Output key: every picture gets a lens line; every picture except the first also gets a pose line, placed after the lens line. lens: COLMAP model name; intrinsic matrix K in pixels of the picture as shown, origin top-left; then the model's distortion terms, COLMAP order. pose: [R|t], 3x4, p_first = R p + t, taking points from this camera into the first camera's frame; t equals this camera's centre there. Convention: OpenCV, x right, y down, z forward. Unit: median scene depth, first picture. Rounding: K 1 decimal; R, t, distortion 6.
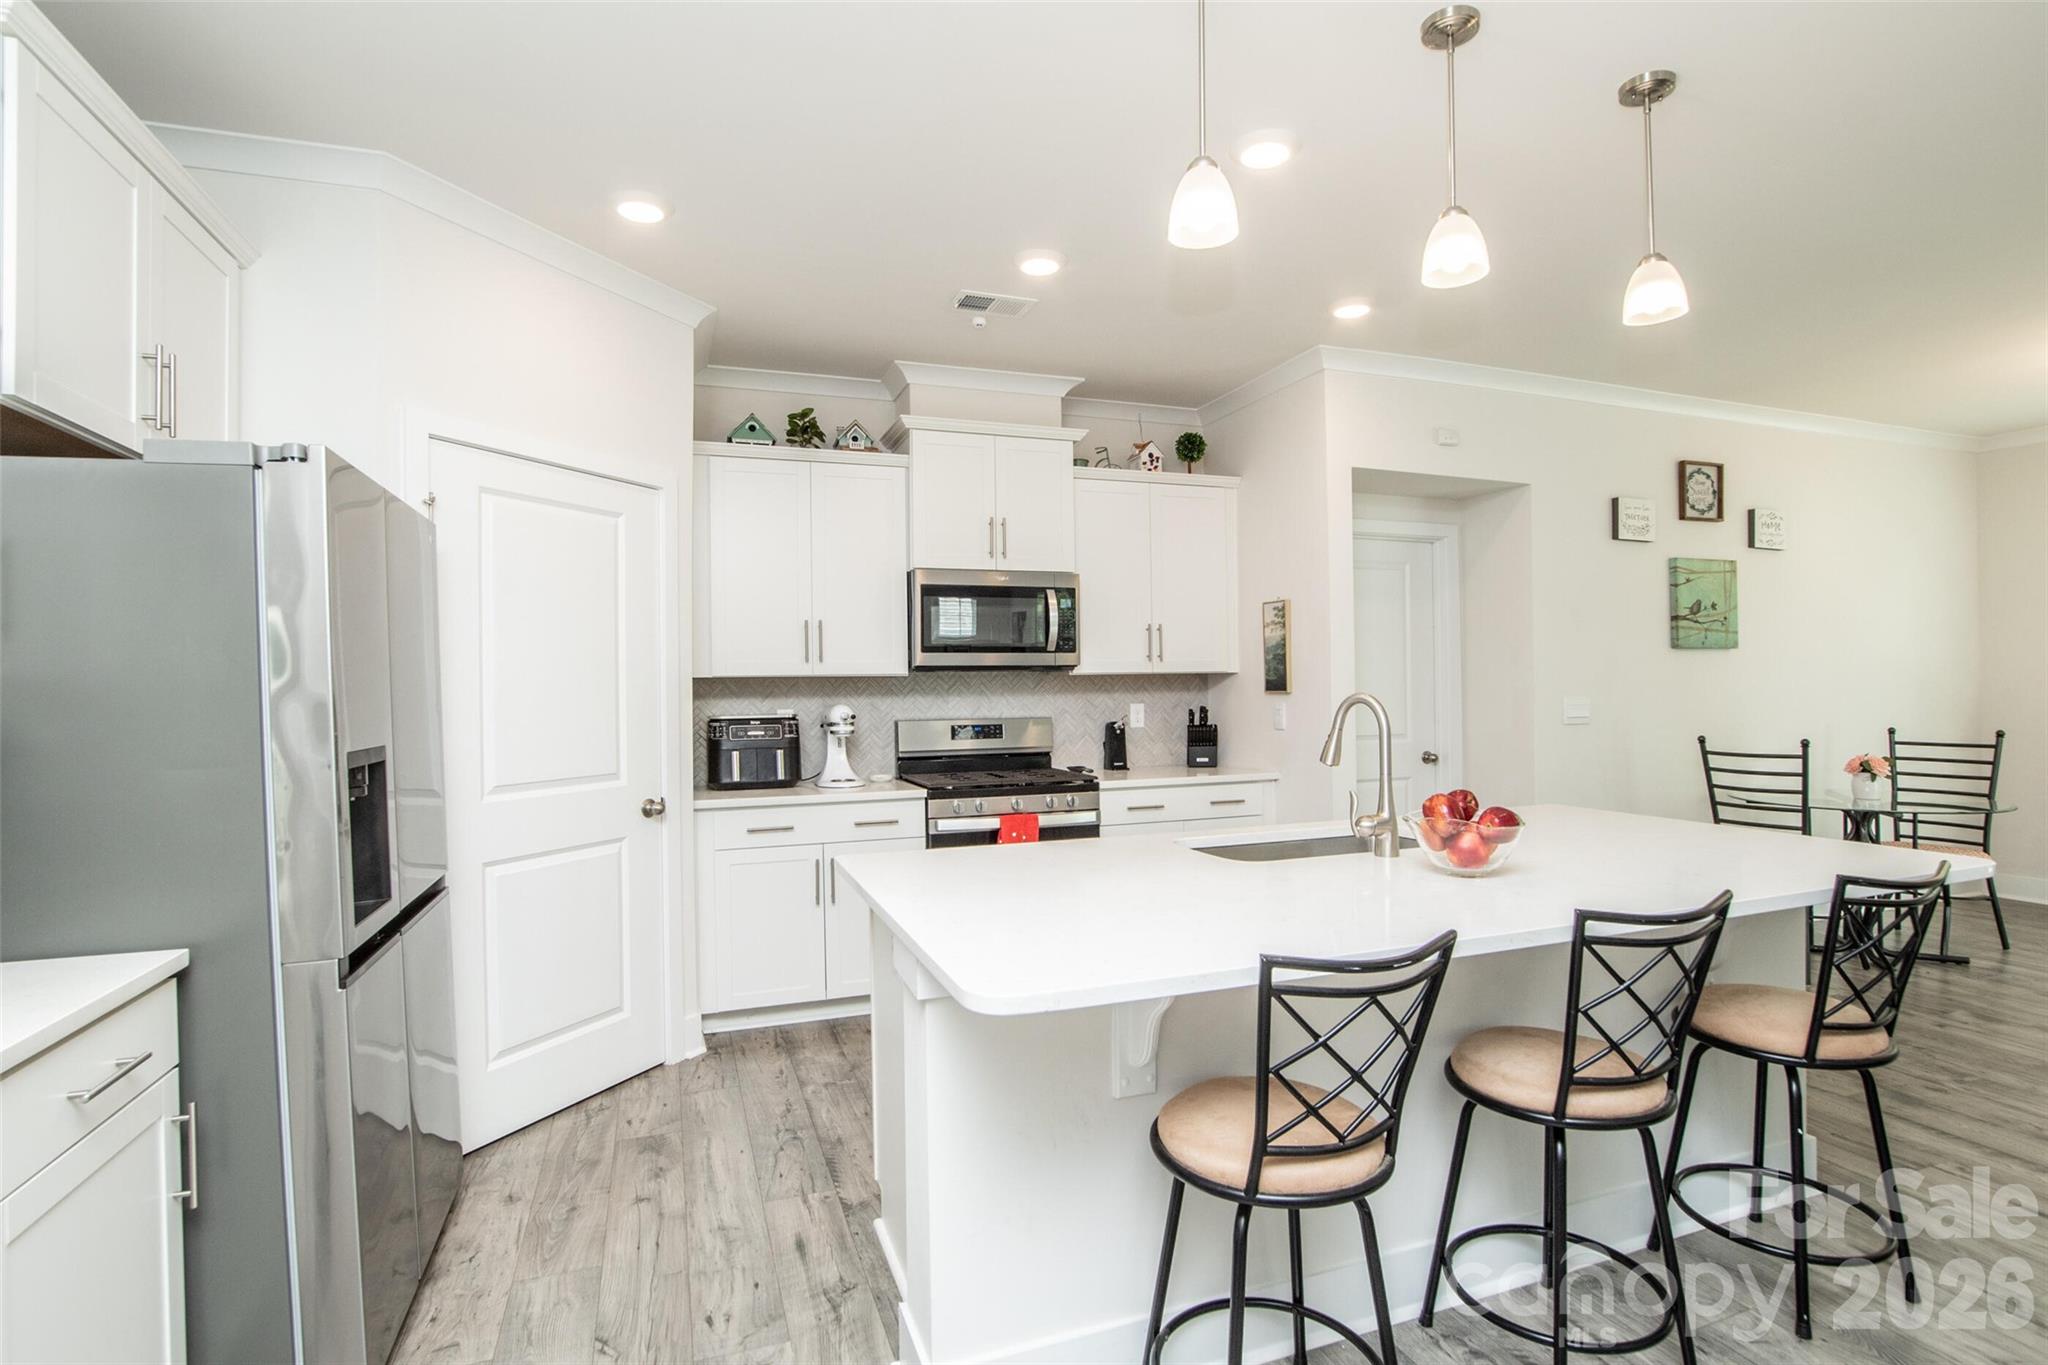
lens RADIAL K [[993.5, 0, 1012.8], [0, 993.5, 679.6], [0, 0, 1]] dist [-0.026291, 0.004414]
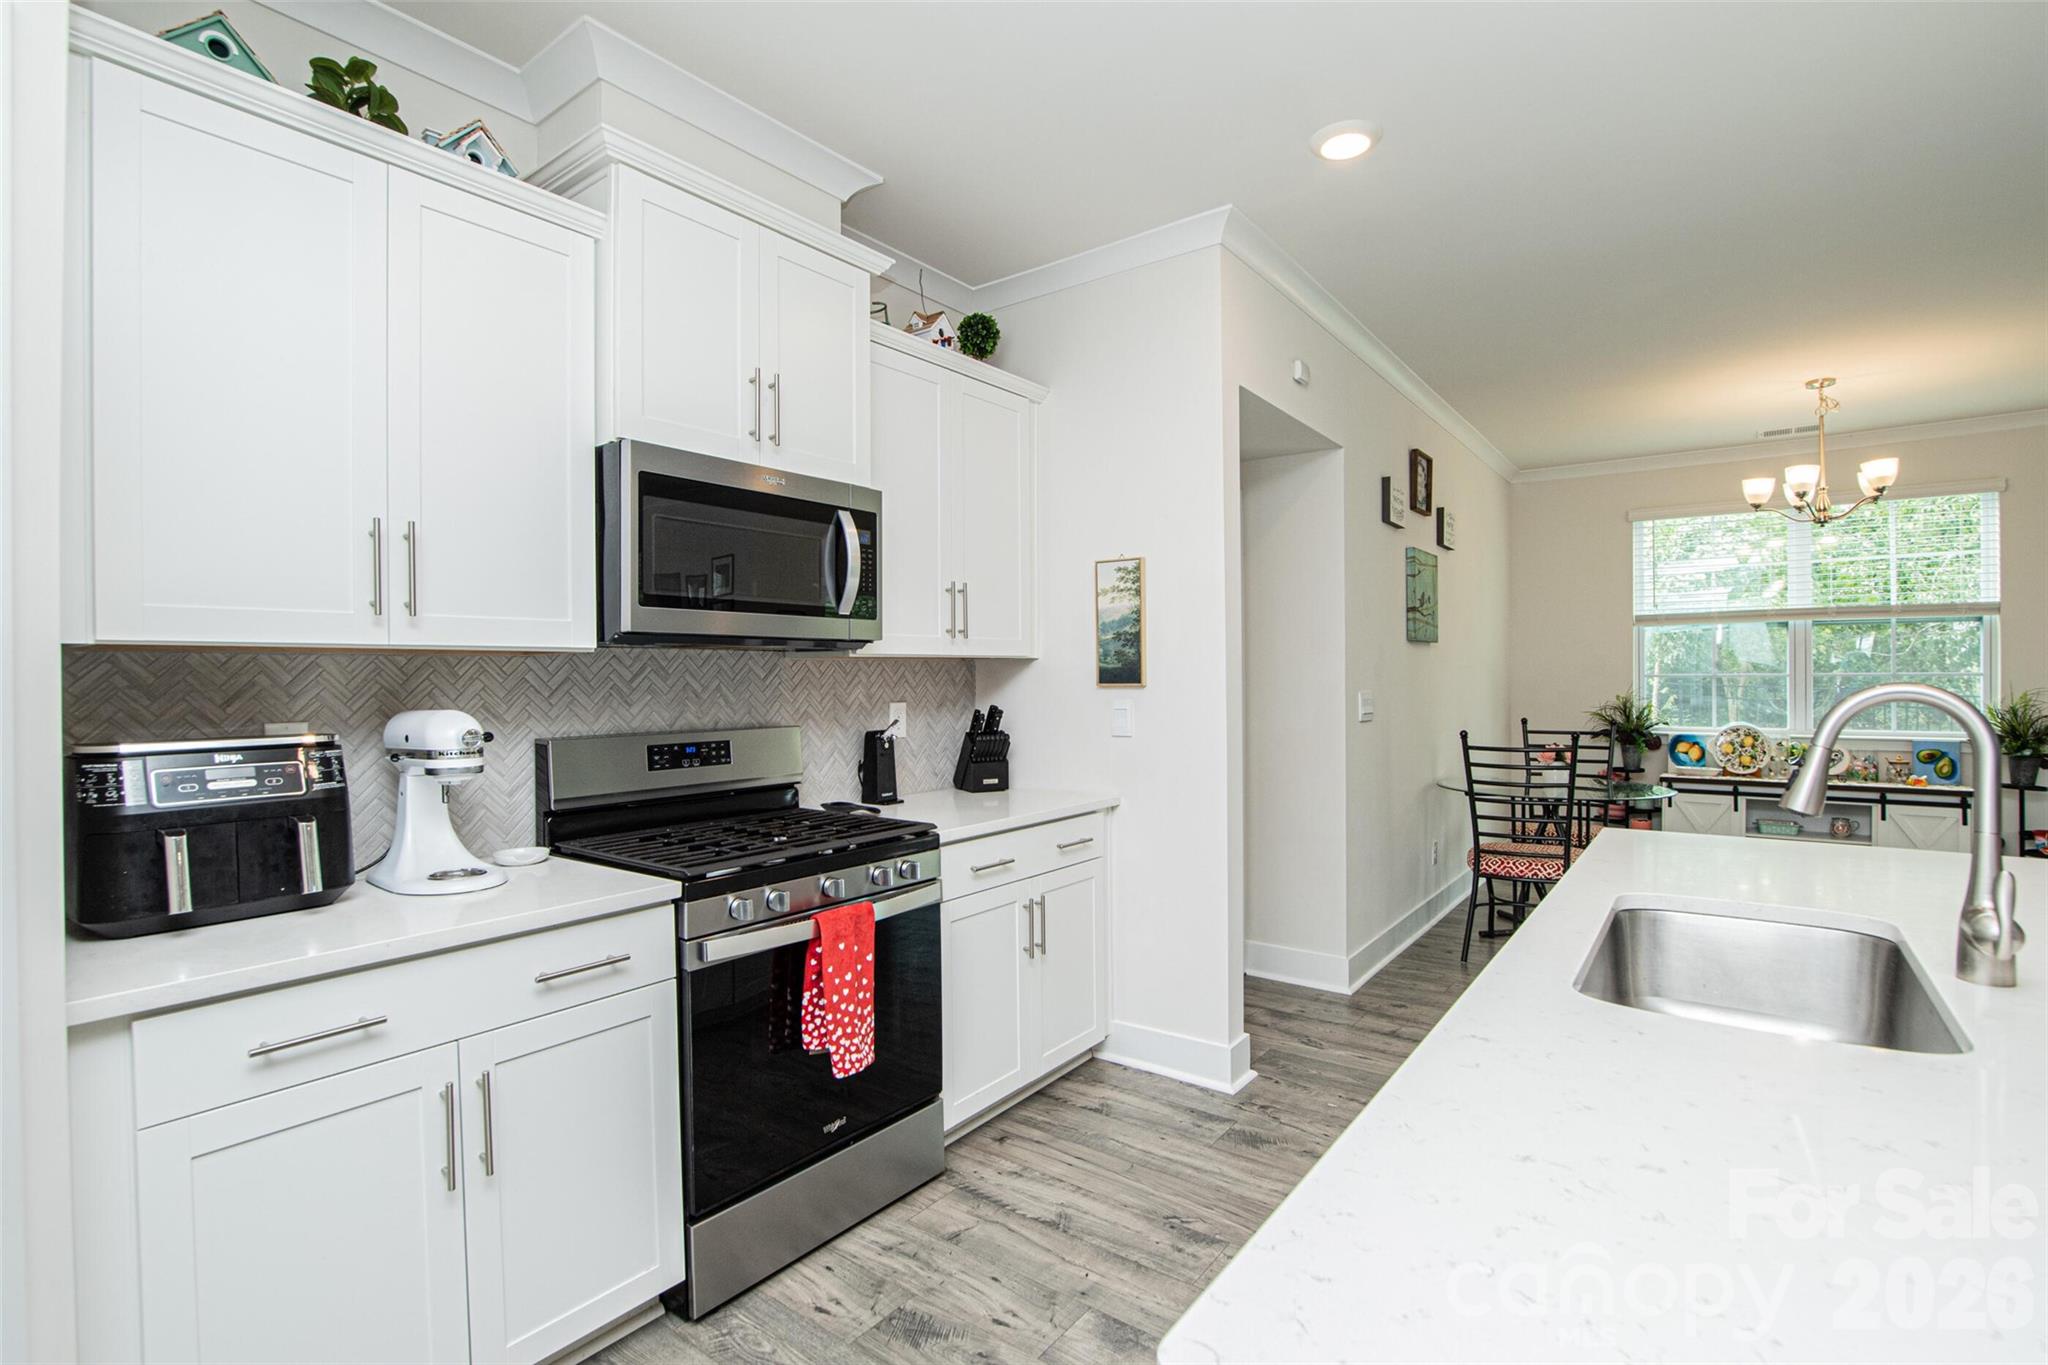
lens RADIAL K [[964.3, 0, 1017.9], [0, 964.3, 680.2], [0, 0, 1]] dist [-0.030312, 0.005483]
pose [[0.836946, 0.003030, 0.547278, -0.183011], [-0.005960, 0.999976, 0.003579, 0.007047], [-0.547253, -0.006258, 0.836944, 0.451636]]
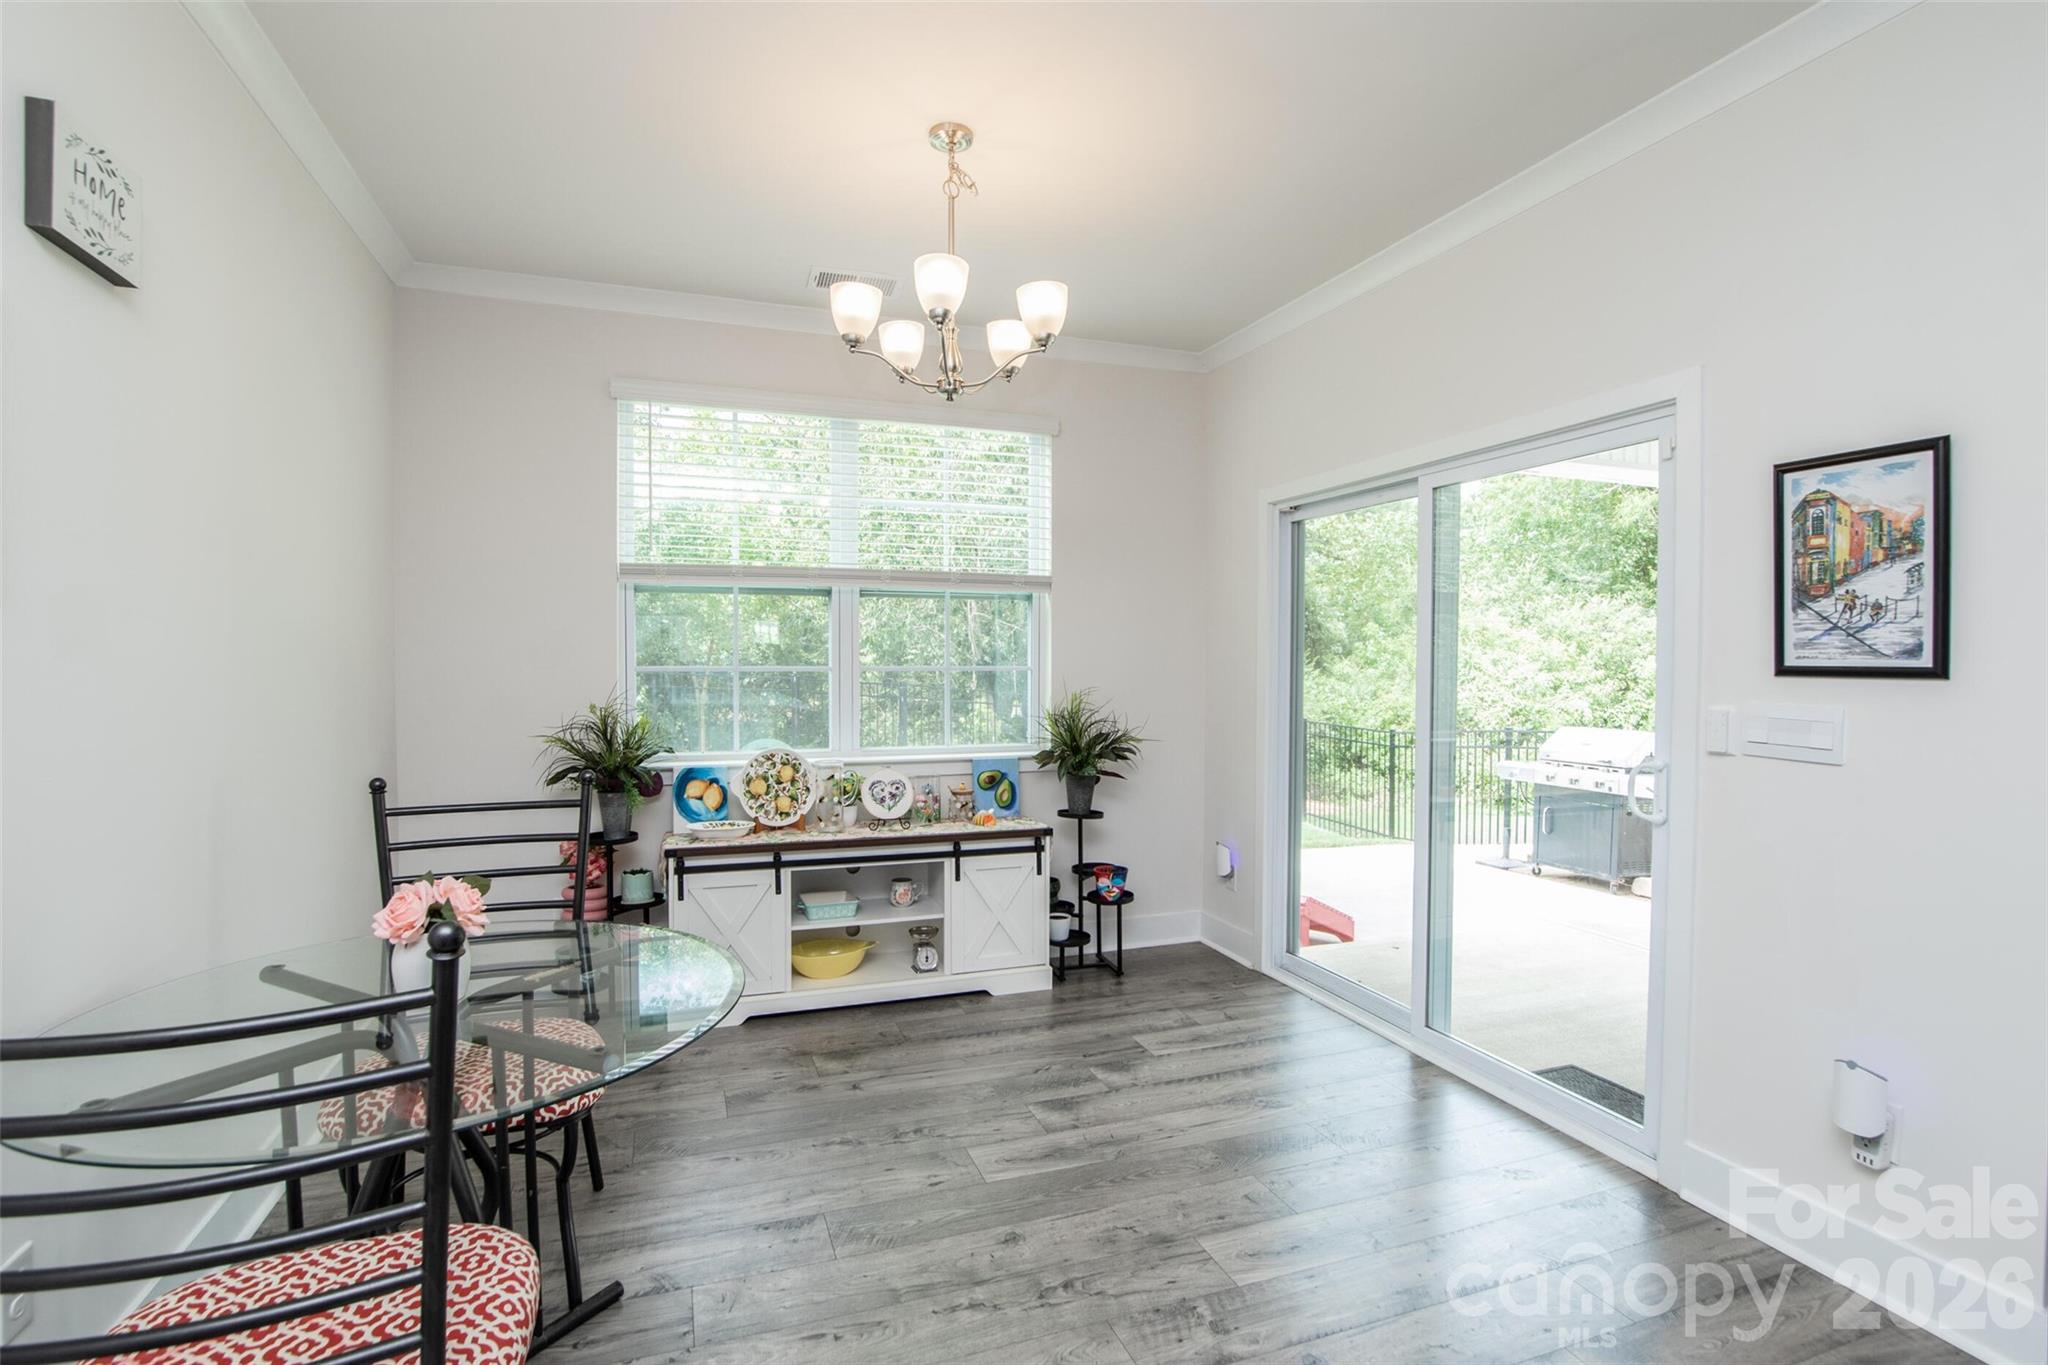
lens RADIAL K [[964.3, 0, 1004.7], [0, 964.3, 679.3], [0, 0, 1]] dist [-0.030312, 0.005483]
pose [[0.019758, -0.009833, 0.999756, 0.529256], [-0.008406, 0.999915, 0.010001, -0.002197], [-0.999769, -0.008601, 0.019674, 0.783376]]
